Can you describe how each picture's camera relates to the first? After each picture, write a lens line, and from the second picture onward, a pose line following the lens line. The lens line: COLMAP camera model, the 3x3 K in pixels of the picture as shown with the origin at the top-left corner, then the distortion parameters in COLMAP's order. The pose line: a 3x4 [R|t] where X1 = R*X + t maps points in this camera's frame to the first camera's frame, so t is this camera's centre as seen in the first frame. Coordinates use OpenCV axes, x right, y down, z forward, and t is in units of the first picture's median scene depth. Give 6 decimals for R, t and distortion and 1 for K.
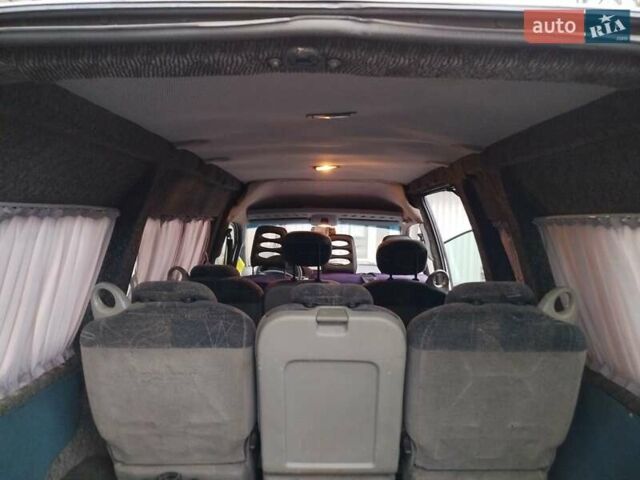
lens RADIAL K [[441.6, 0, 320.0], [0, 441.6, 240.0], [0, 0, 1]] dist [0.099300, -0.122993]
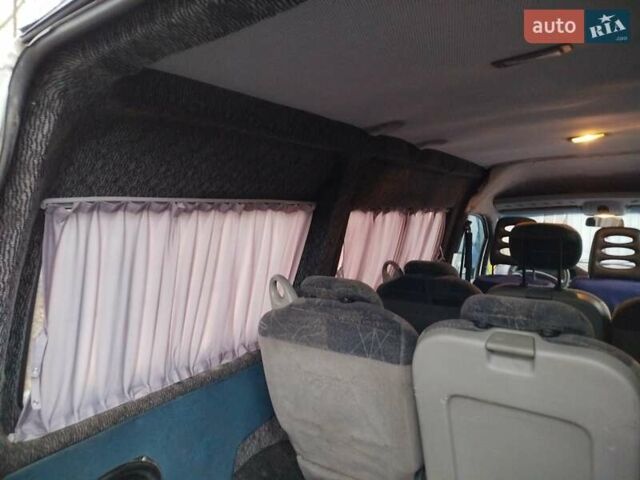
lens RADIAL K [[441.6, 0, 320.0], [0, 441.6, 240.0], [0, 0, 1]] dist [0.099300, -0.122993]
pose [[0.815773, 0.016982, -0.578122, 0.166837], [-0.008045, 0.999805, 0.018017, -0.002322], [0.578316, -0.010047, 0.815751, 0.228128]]
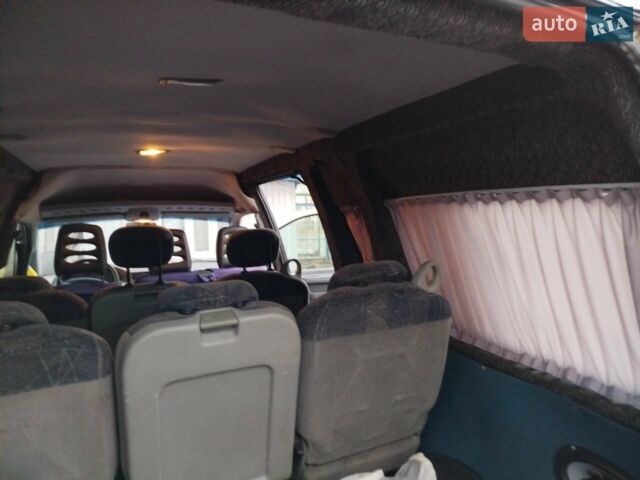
lens RADIAL K [[441.6, 0, 320.0], [0, 441.6, 240.0], [0, 0, 1]] dist [0.099300, -0.122993]
pose [[0.906941, -0.069218, 0.415532, -0.123904], [0.063160, 0.997601, 0.028325, 0.006685], [-0.416496, 0.000556, 0.909137, 0.133240]]
